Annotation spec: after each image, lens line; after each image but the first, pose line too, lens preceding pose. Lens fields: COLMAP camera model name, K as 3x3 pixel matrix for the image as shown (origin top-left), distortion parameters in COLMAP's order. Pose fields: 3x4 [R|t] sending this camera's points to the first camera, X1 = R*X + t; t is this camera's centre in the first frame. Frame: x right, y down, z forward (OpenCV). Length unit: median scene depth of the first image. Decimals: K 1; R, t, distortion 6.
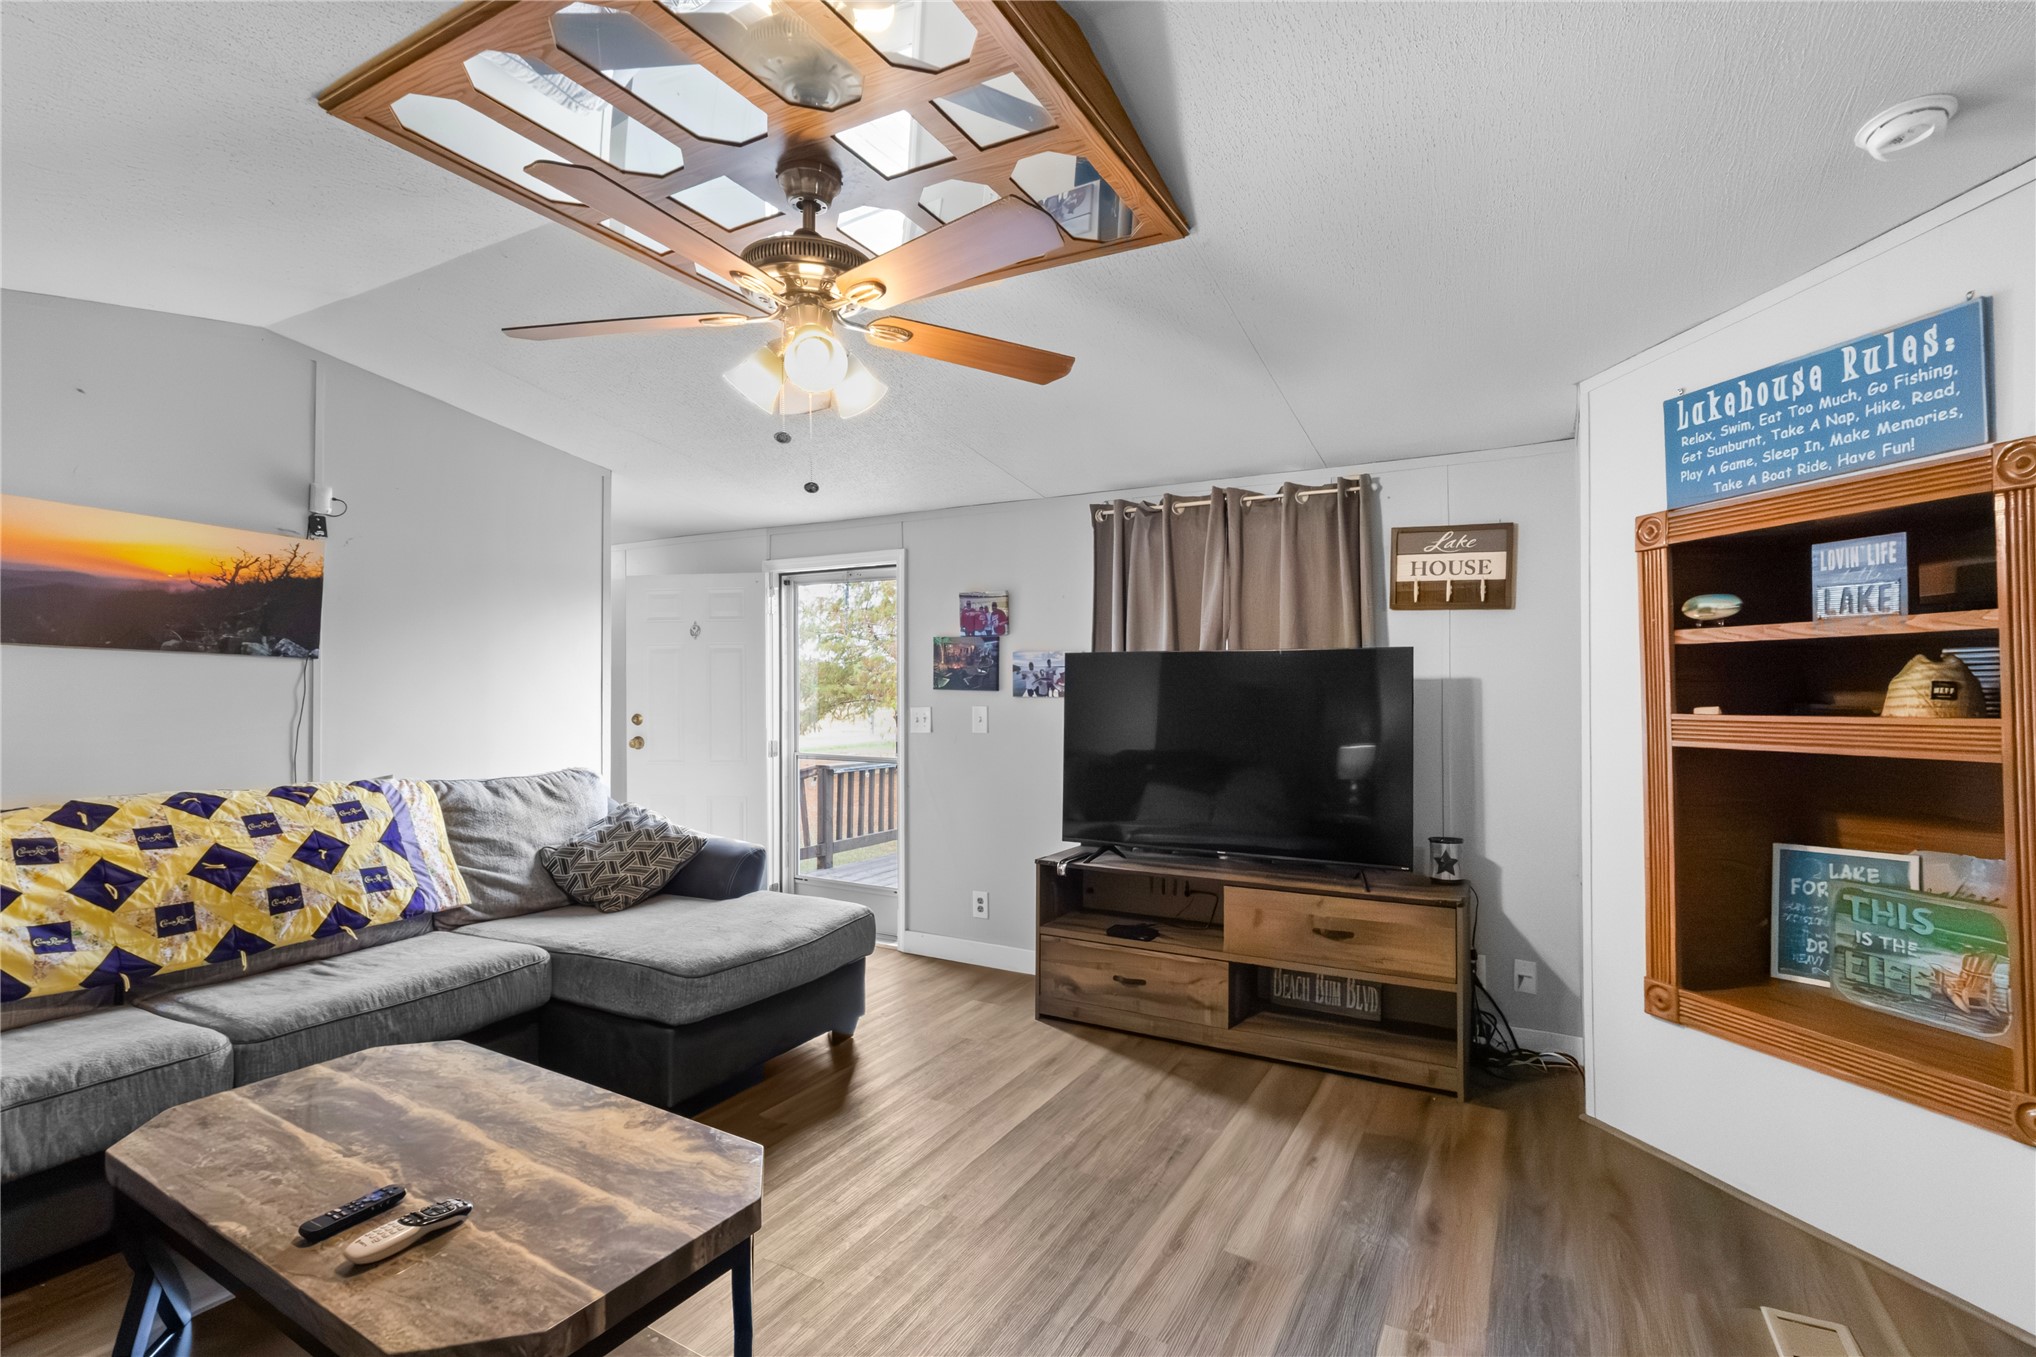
lens RADIAL K [[942.0, 0, 1002.0], [0, 942.0, 685.3], [0, 0, 1]] dist [0.002524, 0.001399]
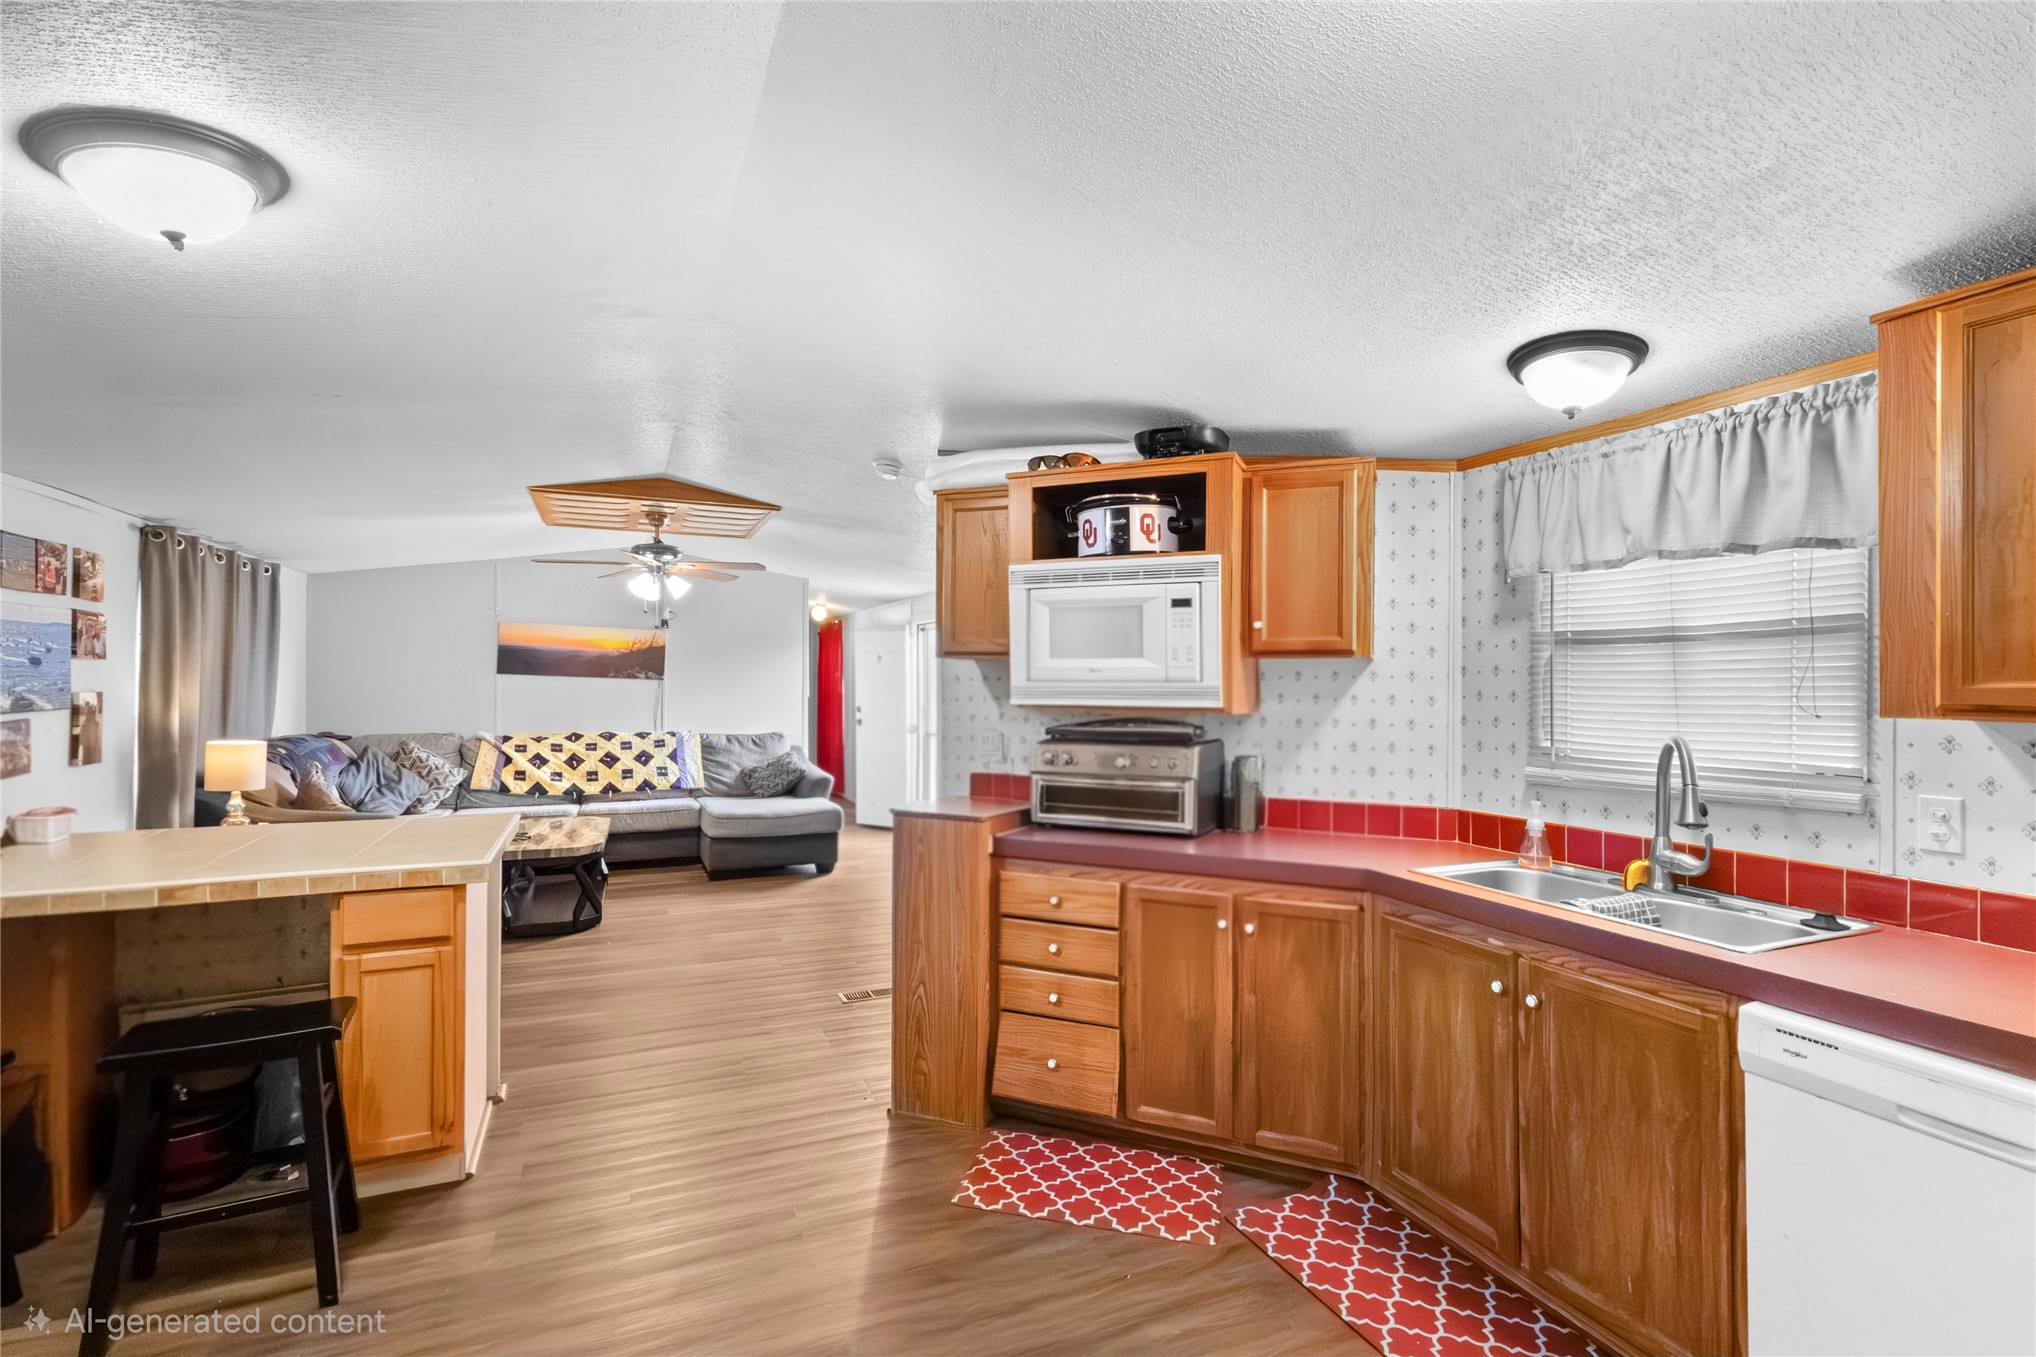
lens RADIAL K [[942.0, 0, 1010.7], [0, 942.0, 680.2], [0, 0, 1]] dist [0.002524, 0.001399]
pose [[0.797777, 0.007774, -0.602902, 1.534957], [-0.004911, 0.999967, 0.006395, -0.050803], [0.602932, -0.002141, 0.797790, -0.404611]]
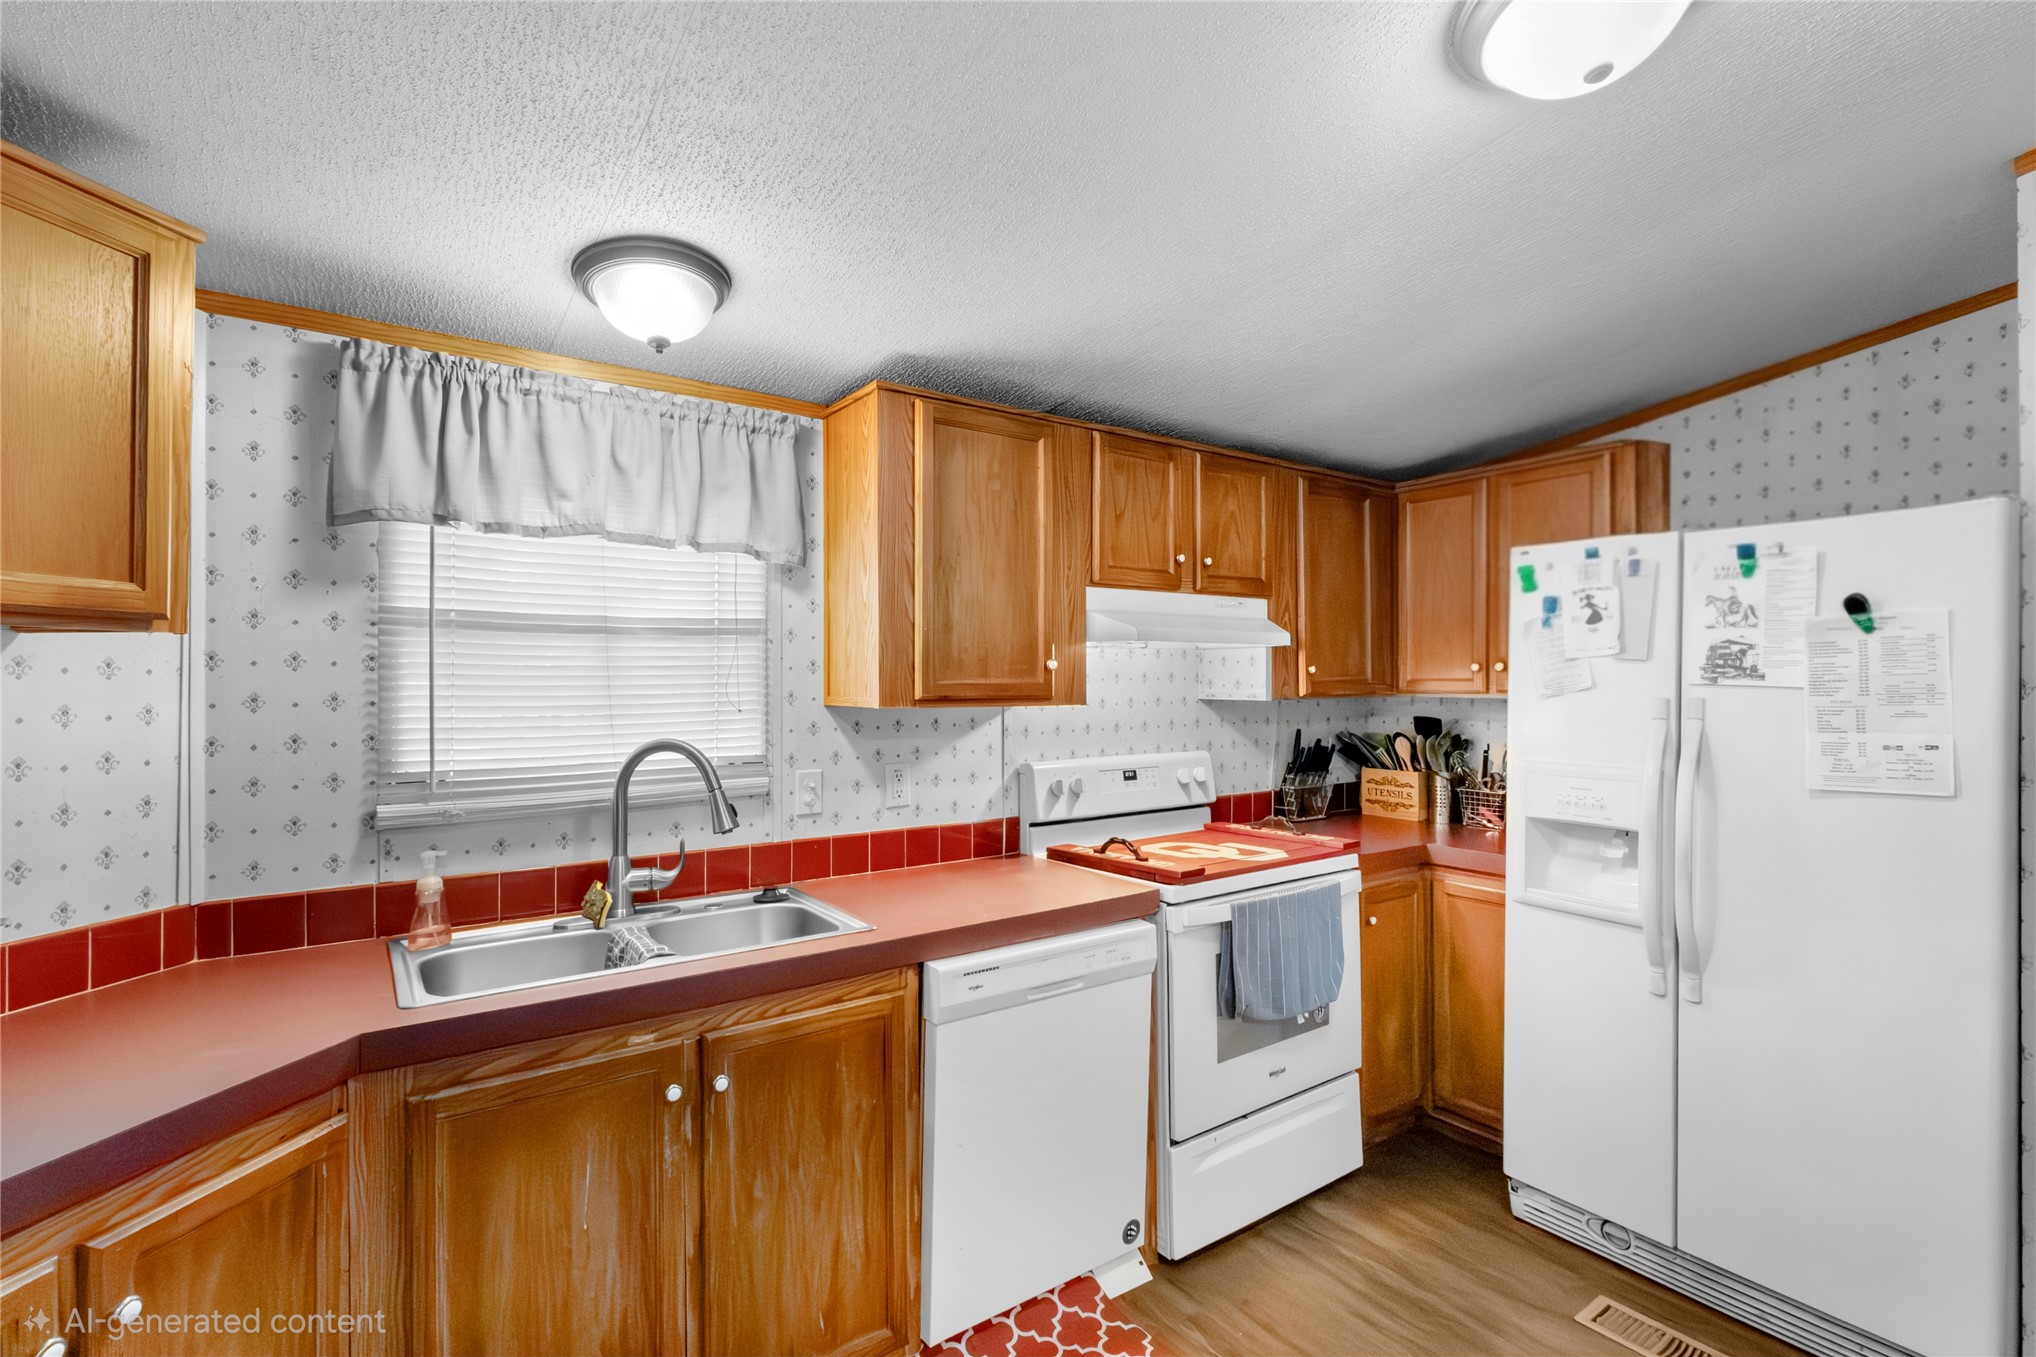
lens RADIAL K [[942.0, 0, 1010.8], [0, 942.0, 679.8], [0, 0, 1]] dist [0.002524, 0.001399]
pose [[0.417576, 0.003150, 0.908637, 0.993580], [-0.007938, 0.999968, 0.000181, -0.049135], [-0.908608, -0.007289, 0.417587, -0.002012]]
